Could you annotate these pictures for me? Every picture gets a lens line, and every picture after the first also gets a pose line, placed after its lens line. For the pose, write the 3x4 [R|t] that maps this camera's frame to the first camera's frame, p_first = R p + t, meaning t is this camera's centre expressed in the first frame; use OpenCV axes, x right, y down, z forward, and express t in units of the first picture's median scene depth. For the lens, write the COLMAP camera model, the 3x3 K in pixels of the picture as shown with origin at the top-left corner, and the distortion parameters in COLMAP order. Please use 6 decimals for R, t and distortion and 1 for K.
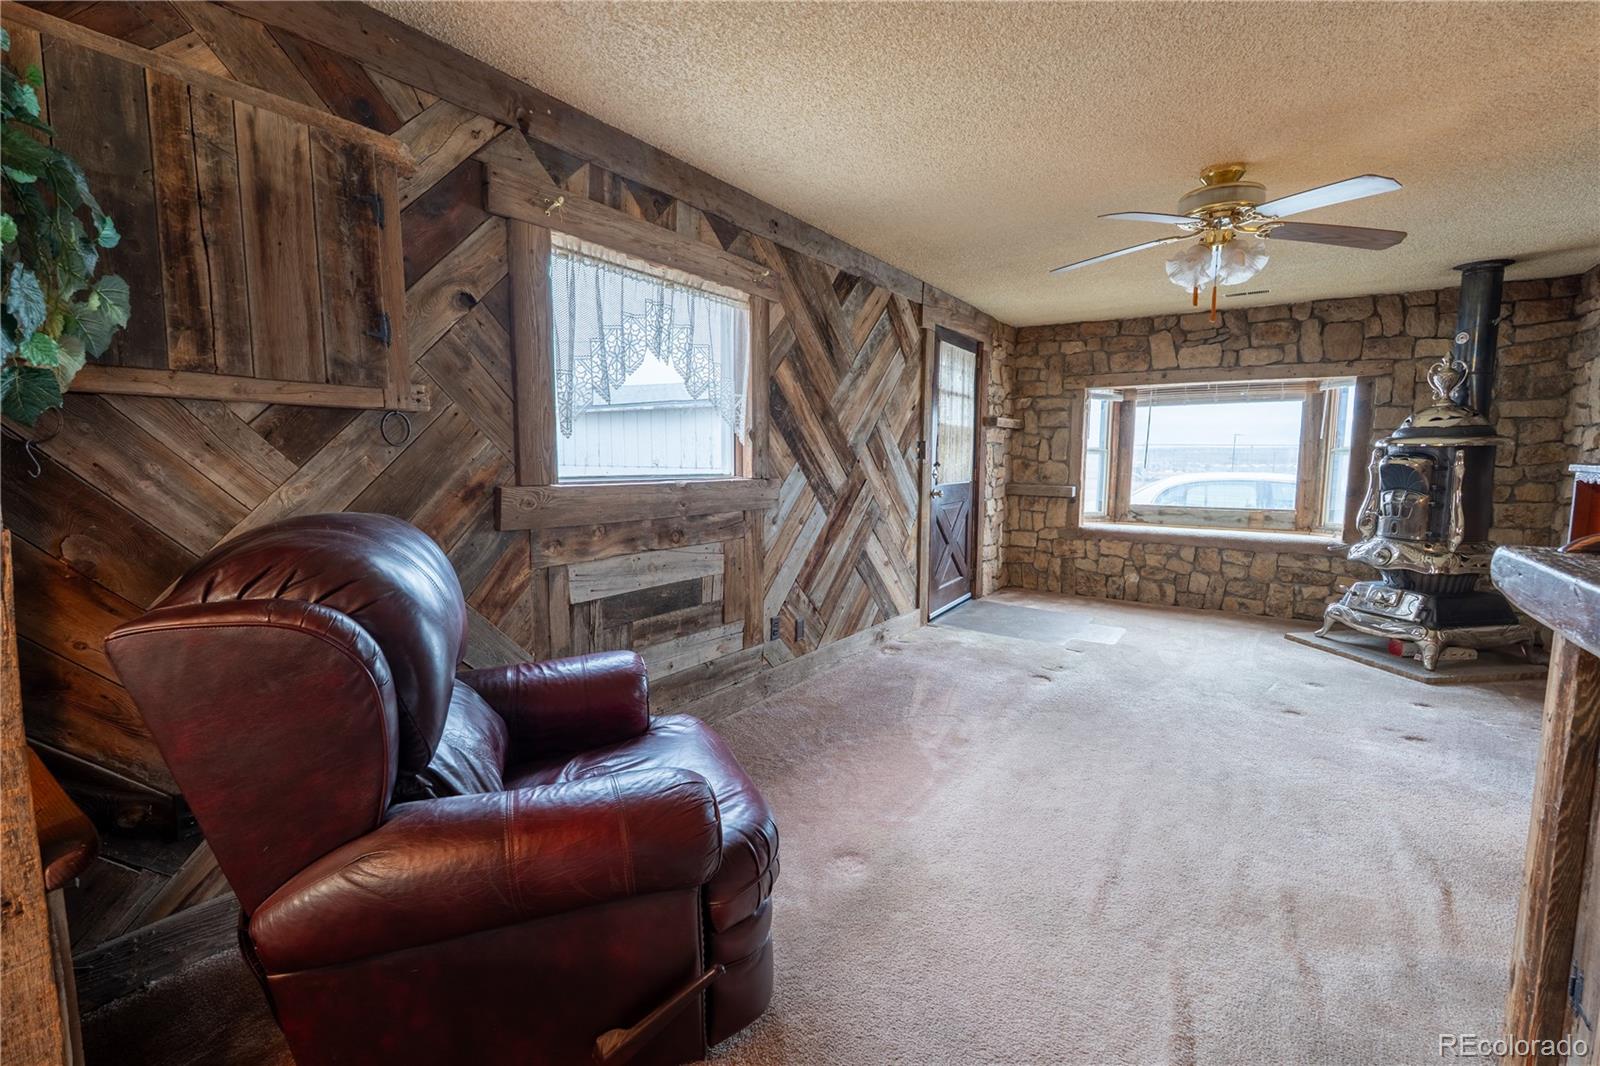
lens RADIAL K [[703.8, 0, 813.9], [0, 703.8, 521.4], [0, 0, 1]] dist [-0.003833, 0.000320]
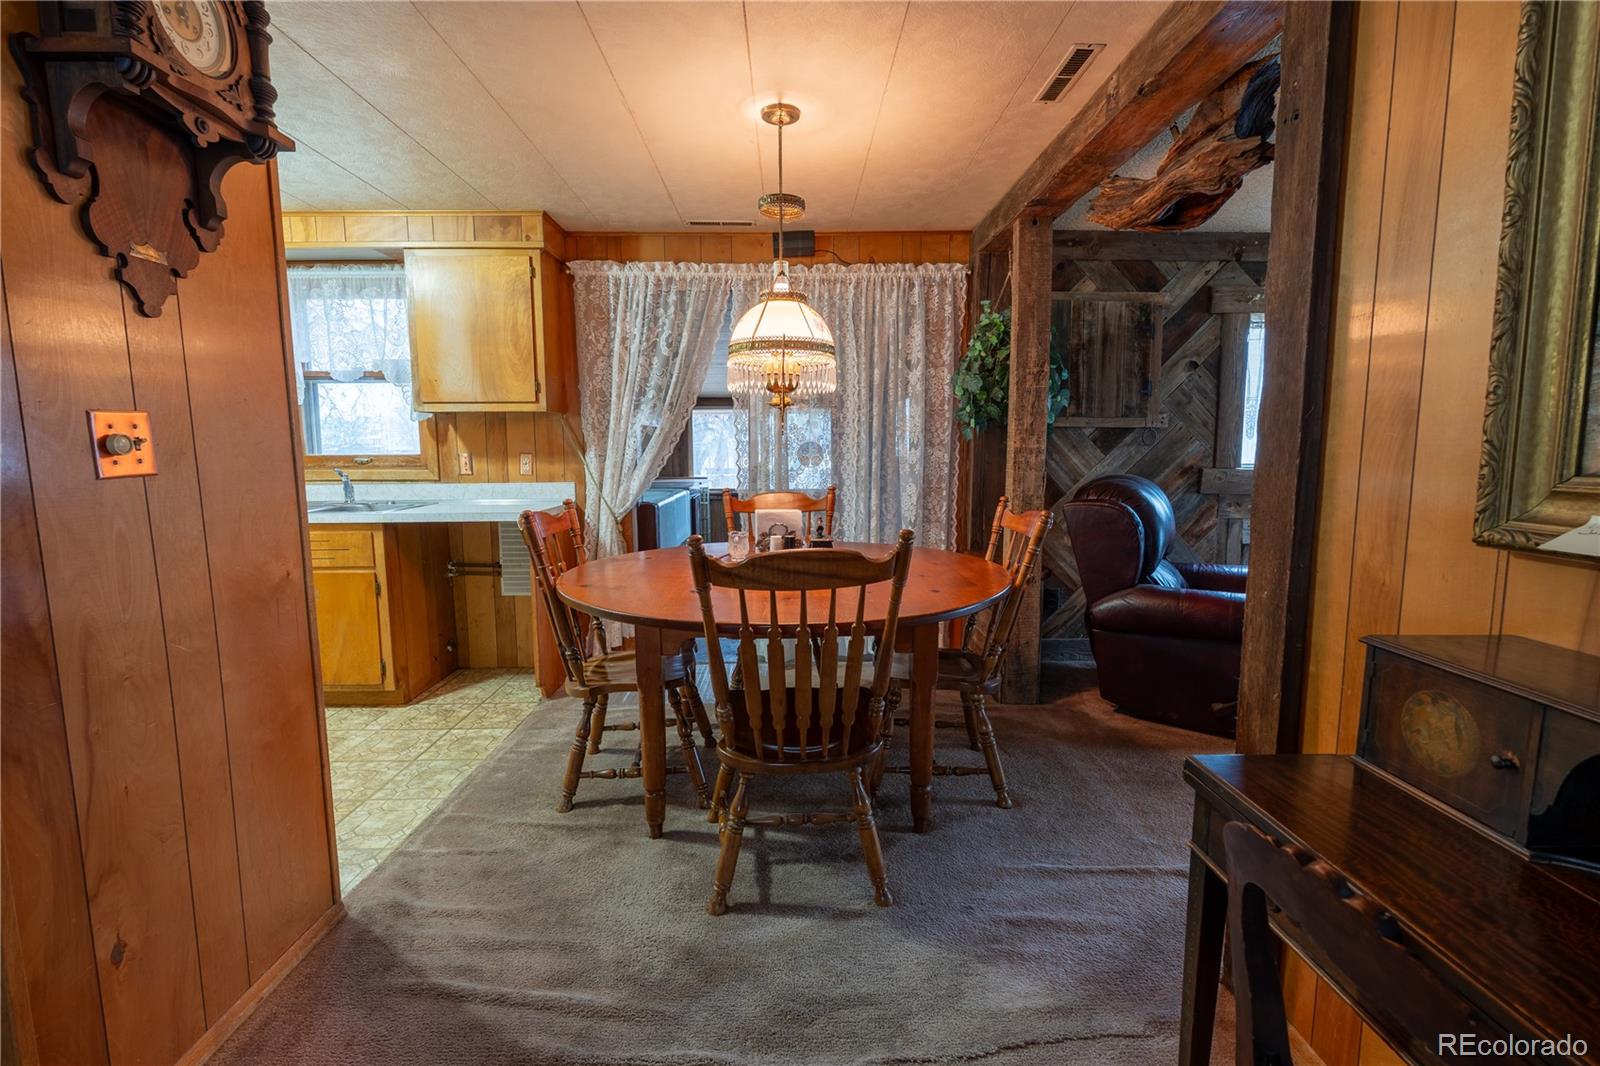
lens RADIAL K [[703.8, 0, 800.2], [0, 703.8, 527.3], [0, 0, 1]] dist [-0.003833, 0.000320]
pose [[0.566221, 0.086921, -0.819657, 0.470200], [-0.073364, 0.995792, 0.054920, 0.080829], [0.820982, 0.029037, 0.570216, -0.884957]]
